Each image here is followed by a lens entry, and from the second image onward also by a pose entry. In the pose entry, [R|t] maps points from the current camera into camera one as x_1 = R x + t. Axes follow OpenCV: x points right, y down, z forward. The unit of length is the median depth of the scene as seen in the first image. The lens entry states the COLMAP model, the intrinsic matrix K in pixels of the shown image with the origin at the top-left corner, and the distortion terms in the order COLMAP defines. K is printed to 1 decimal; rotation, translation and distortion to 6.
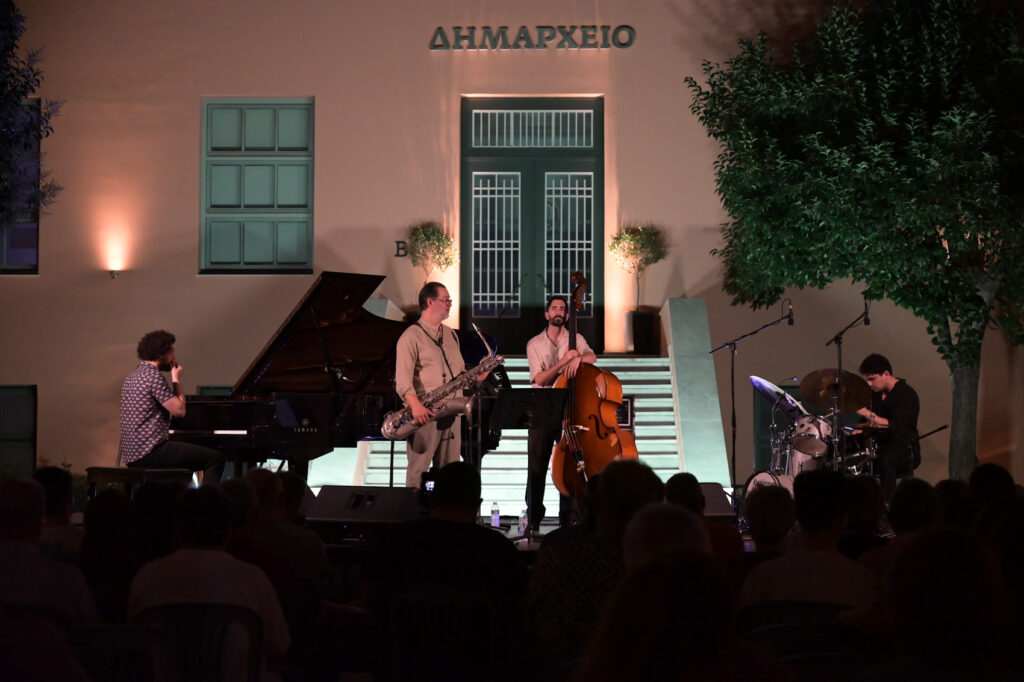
lens RADIAL K [[2108.8, 0, 512.0], [0, 2108.8, 341.0], [0, 0, 1]] dist [-0.042043, -0.143302]
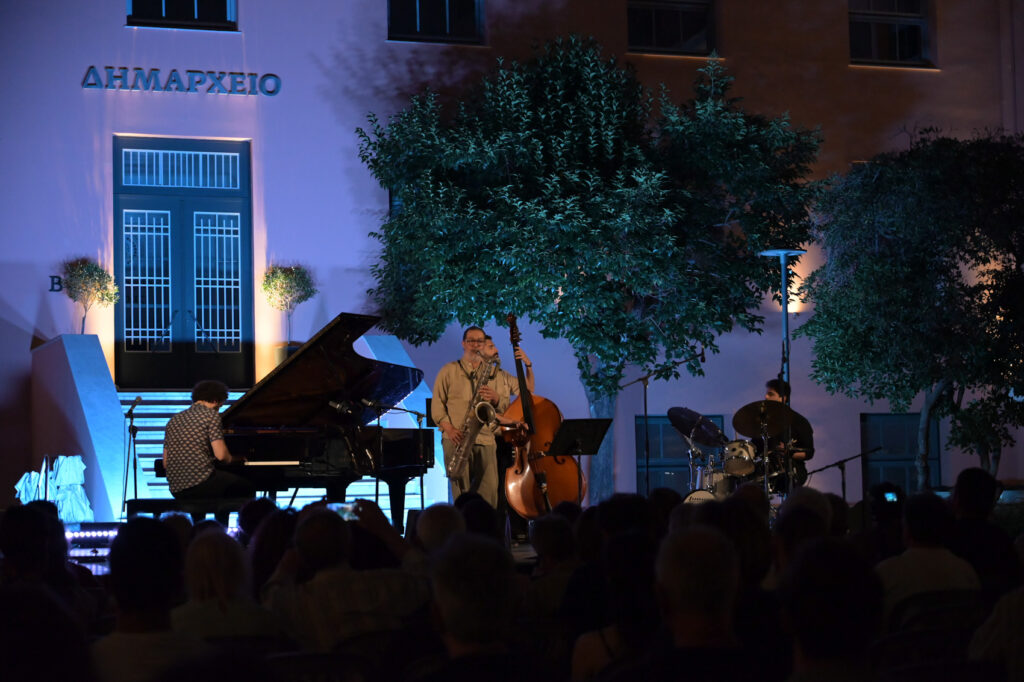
lens RADIAL K [[2108.8, 0, 512.0], [0, 2108.8, 341.0], [0, 0, 1]] dist [-0.042043, -0.143302]
pose [[0.920210, 0.005961, 0.391381, -0.245068], [0.000024, 0.999883, -0.015287, -0.000959], [-0.391426, 0.014076, 0.920102, -0.009446]]
